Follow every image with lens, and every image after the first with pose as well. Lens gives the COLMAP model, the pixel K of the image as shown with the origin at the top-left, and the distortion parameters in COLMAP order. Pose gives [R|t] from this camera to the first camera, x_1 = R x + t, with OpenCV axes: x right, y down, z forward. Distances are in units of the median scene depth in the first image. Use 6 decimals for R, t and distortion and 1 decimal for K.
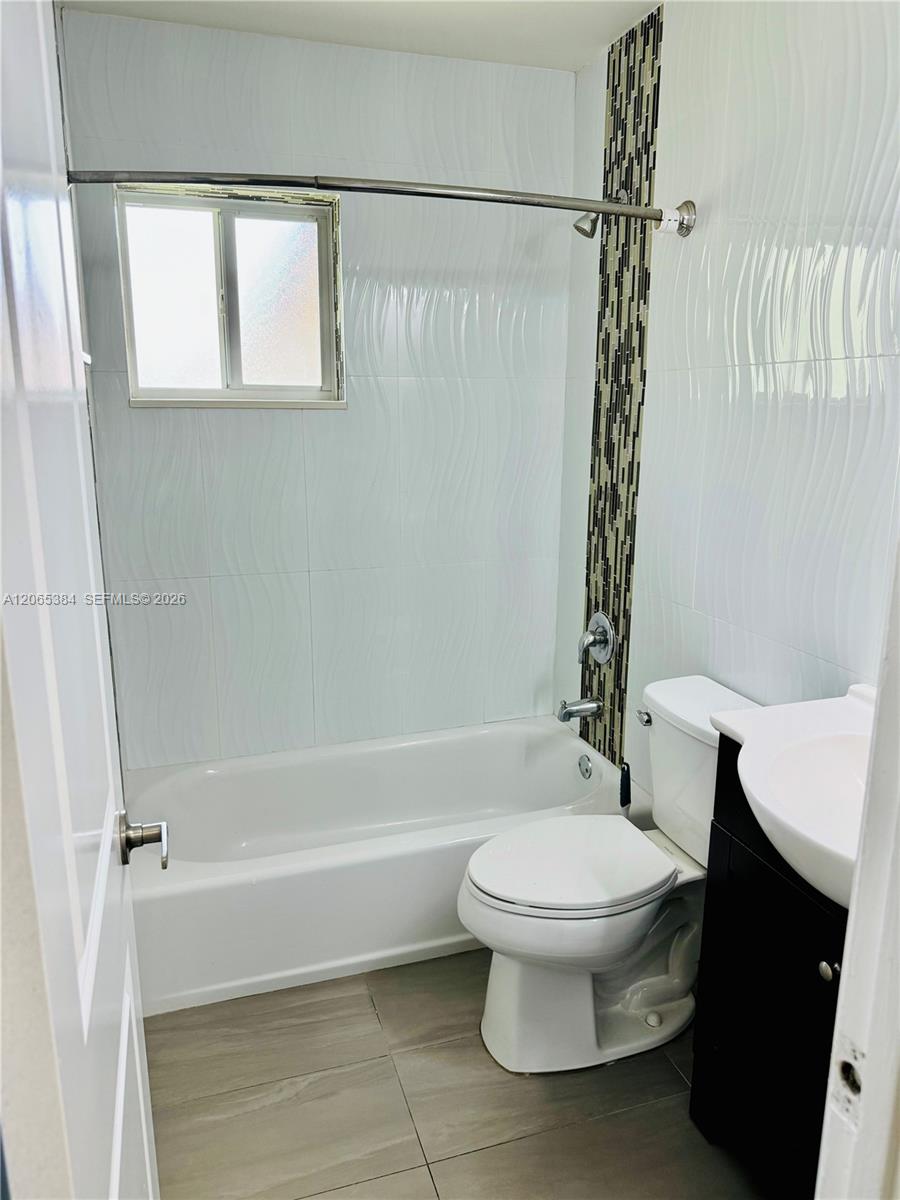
lens RADIAL K [[852.5, 0, 458.4], [0, 852.5, 598.7], [0, 0, 1]] dist [0.063082, -0.070161]
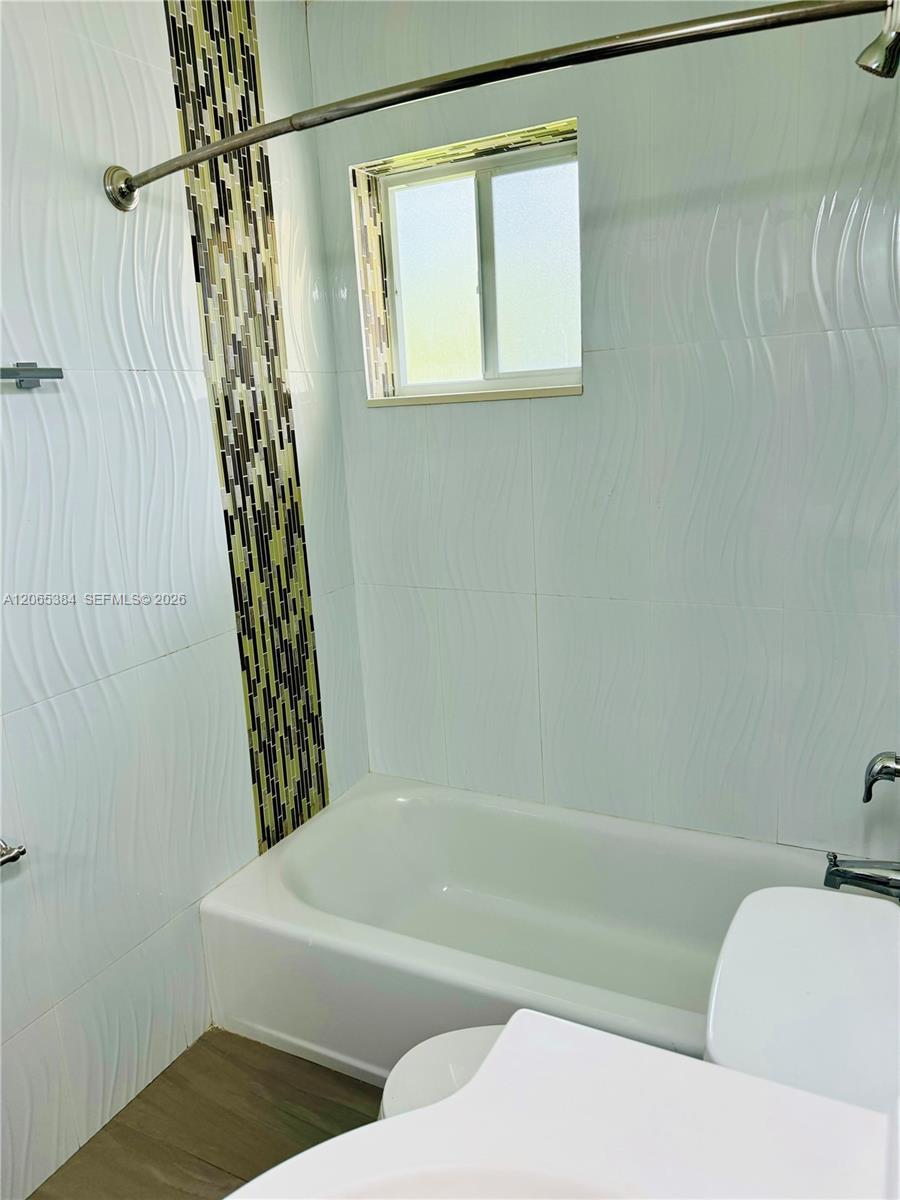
lens RADIAL K [[852.5, 0, 458.4], [0, 852.5, 598.7], [0, 0, 1]] dist [0.063082, -0.070161]
pose [[0.702910, 0.117576, -0.701493, 0.364882], [-0.091836, 0.992990, 0.074411, -0.087018], [0.705325, 0.012118, 0.708781, 0.374100]]
